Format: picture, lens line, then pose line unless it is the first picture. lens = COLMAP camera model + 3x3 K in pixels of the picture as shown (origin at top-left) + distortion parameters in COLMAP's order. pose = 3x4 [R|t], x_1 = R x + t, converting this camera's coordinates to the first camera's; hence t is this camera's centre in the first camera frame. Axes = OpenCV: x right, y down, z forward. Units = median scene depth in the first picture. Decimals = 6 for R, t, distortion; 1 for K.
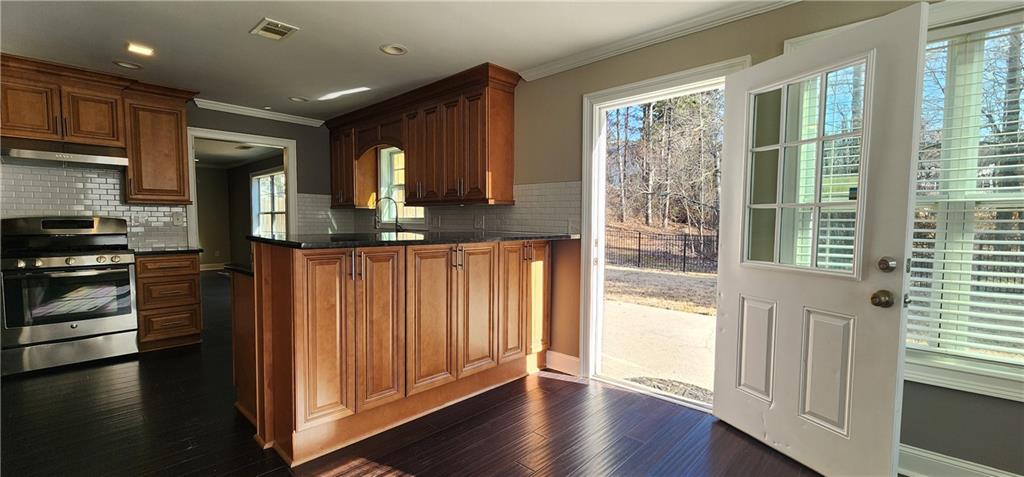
lens RADIAL K [[422.3, 0, 508.9], [0, 422.3, 245.1], [0, 0, 1]] dist [0.000179, 0.000815]
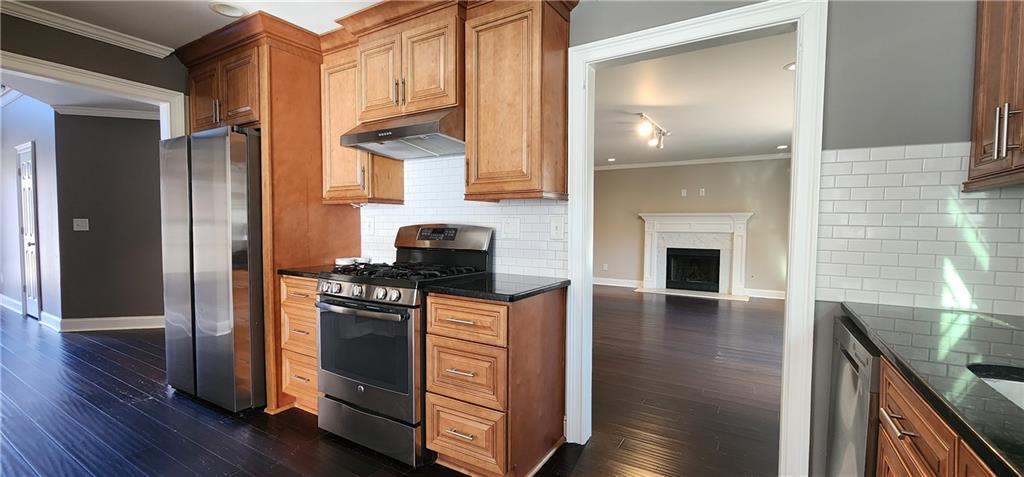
lens RADIAL K [[422.3, 0, 504.0], [0, 422.3, 242.6], [0, 0, 1]] dist [0.000179, 0.000815]
pose [[0.206728, 0.030392, -0.977926, -0.273295], [-0.065108, 0.997729, 0.017244, -0.048805], [0.976230, 0.060106, 0.208238, 0.834235]]
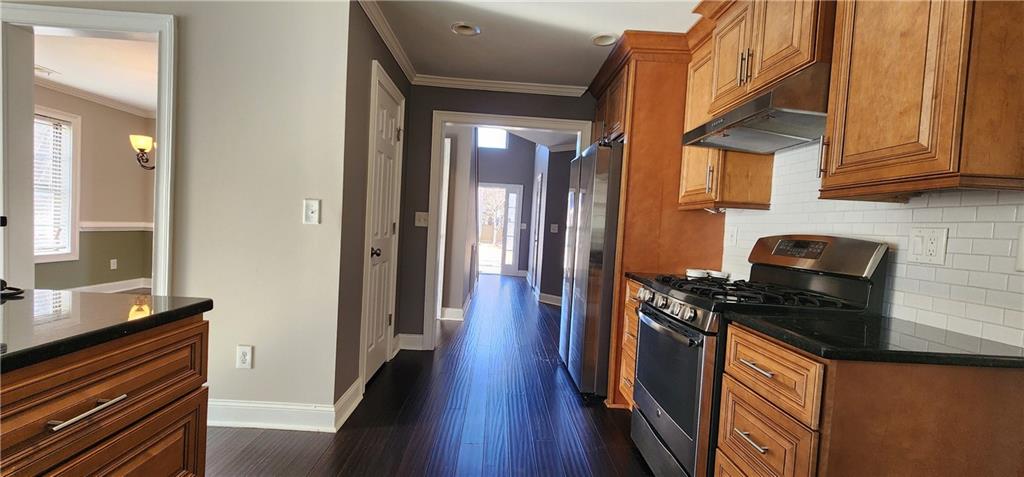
lens RADIAL K [[422.3, 0, 508.2], [0, 422.3, 241.8], [0, 0, 1]] dist [0.000179, 0.000815]
pose [[-0.710965, -0.023541, -0.702834, -0.362291], [-0.105205, 0.991752, 0.073205, -0.051569], [0.695314, 0.125988, -0.707577, 0.969171]]
